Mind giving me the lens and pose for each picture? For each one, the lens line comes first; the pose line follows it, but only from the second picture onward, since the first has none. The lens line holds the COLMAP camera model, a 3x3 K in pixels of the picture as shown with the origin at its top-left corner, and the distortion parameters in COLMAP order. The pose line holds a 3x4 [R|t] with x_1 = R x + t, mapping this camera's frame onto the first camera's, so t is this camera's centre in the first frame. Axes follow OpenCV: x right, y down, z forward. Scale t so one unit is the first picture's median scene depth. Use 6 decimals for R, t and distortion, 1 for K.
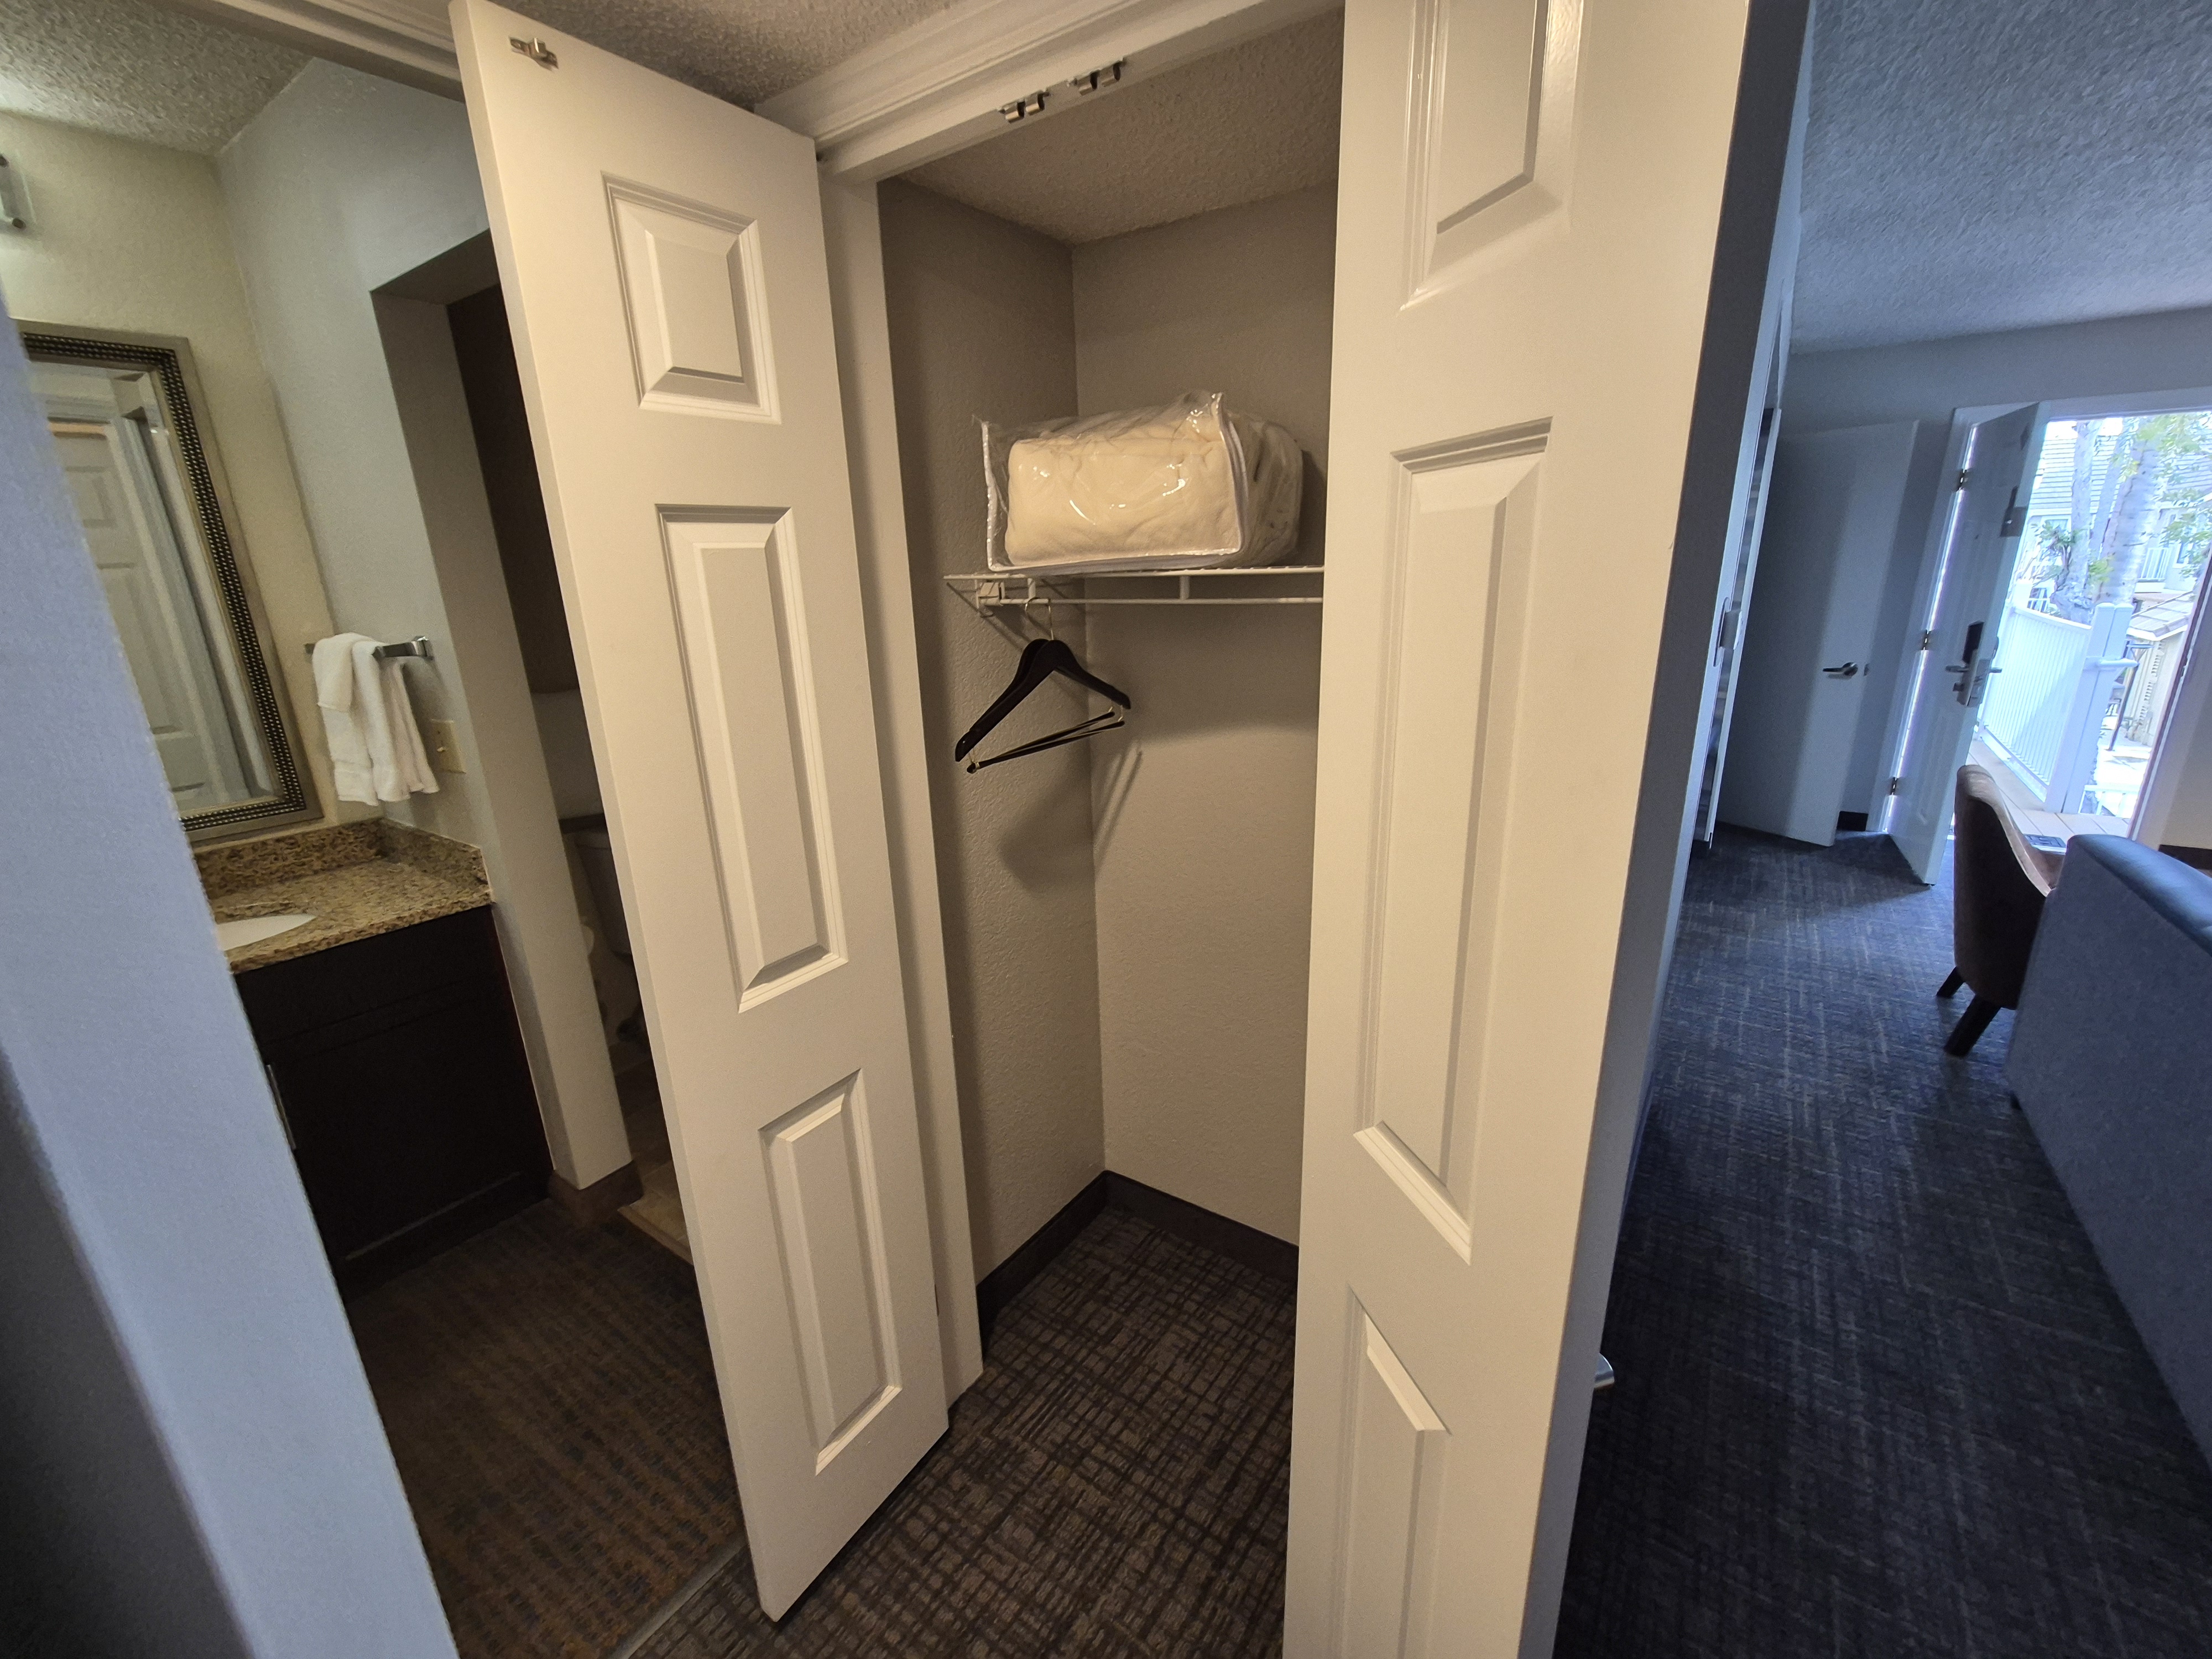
lens RADIAL K [[907.4, 0, 1099.1], [0, 907.4, 824.4], [0, 0, 1]] dist [-0.001289, -0.000261]
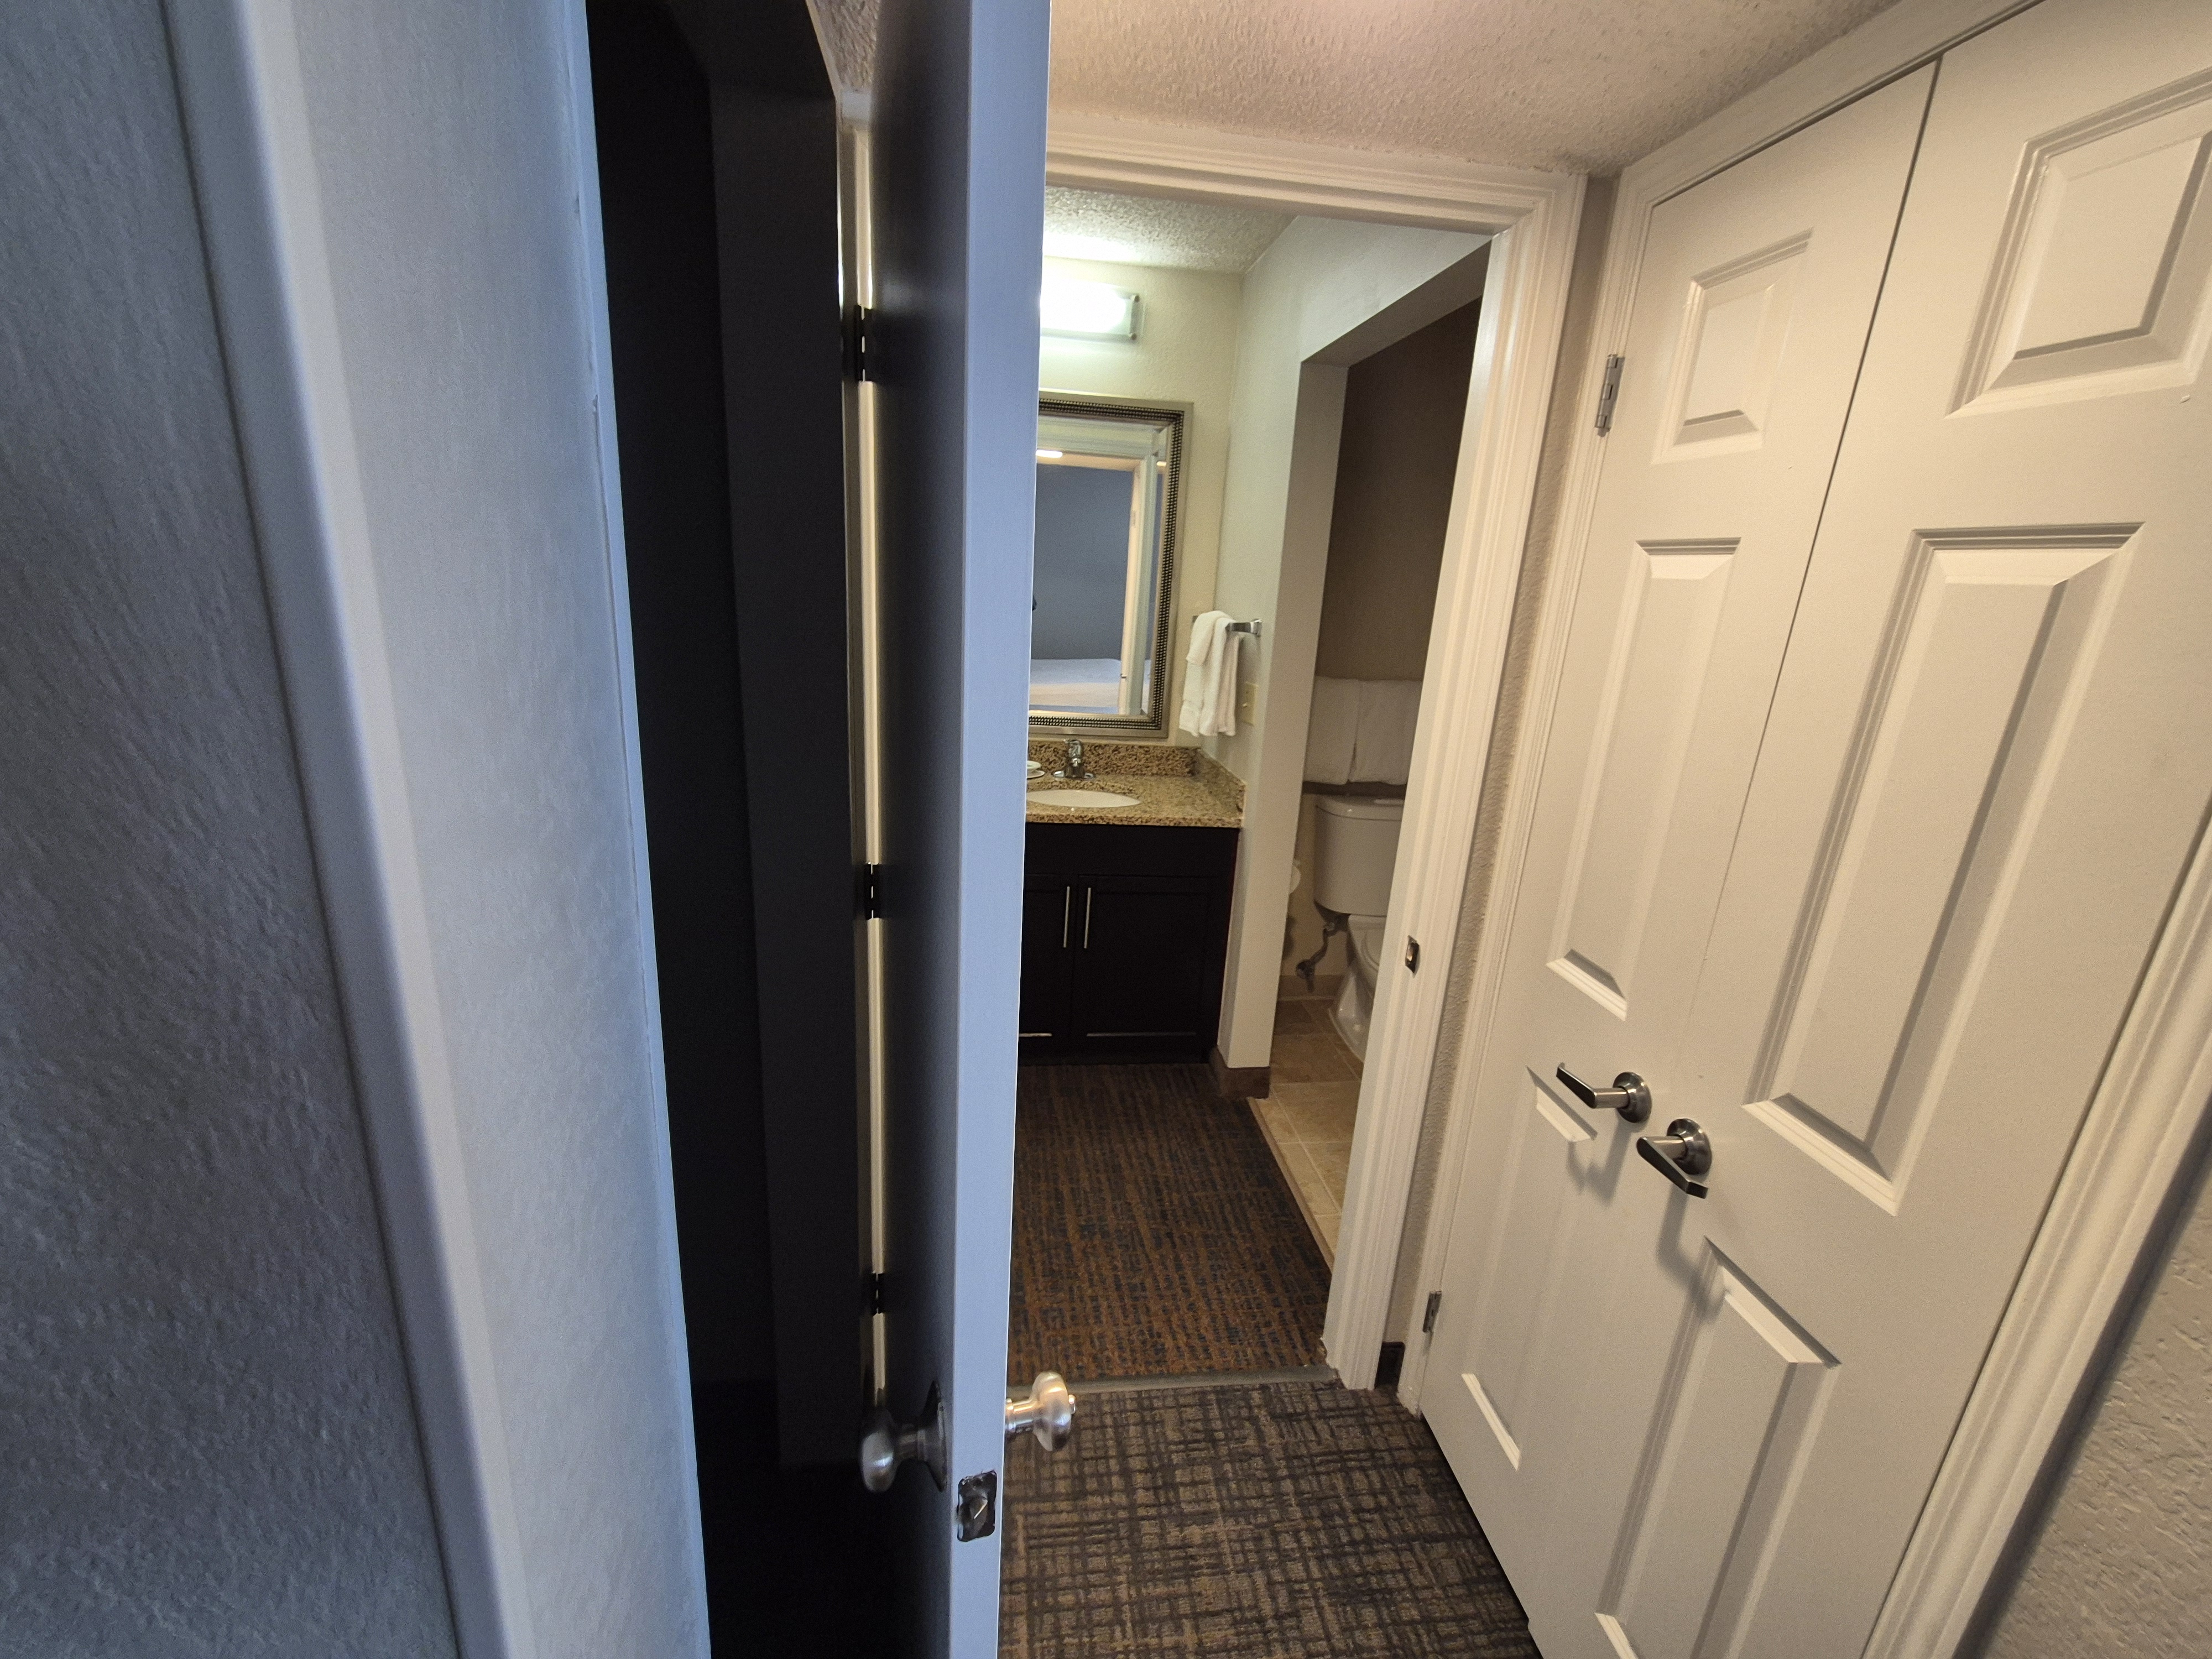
lens RADIAL K [[907.4, 0, 1105.1], [0, 907.4, 828.4], [0, 0, 1]] dist [-0.001289, -0.000261]
pose [[0.670054, 0.273953, -0.689912, 0.097951], [-0.285696, 0.952989, 0.100943, 0.013270], [0.685132, 0.129468, 0.716821, -0.060478]]
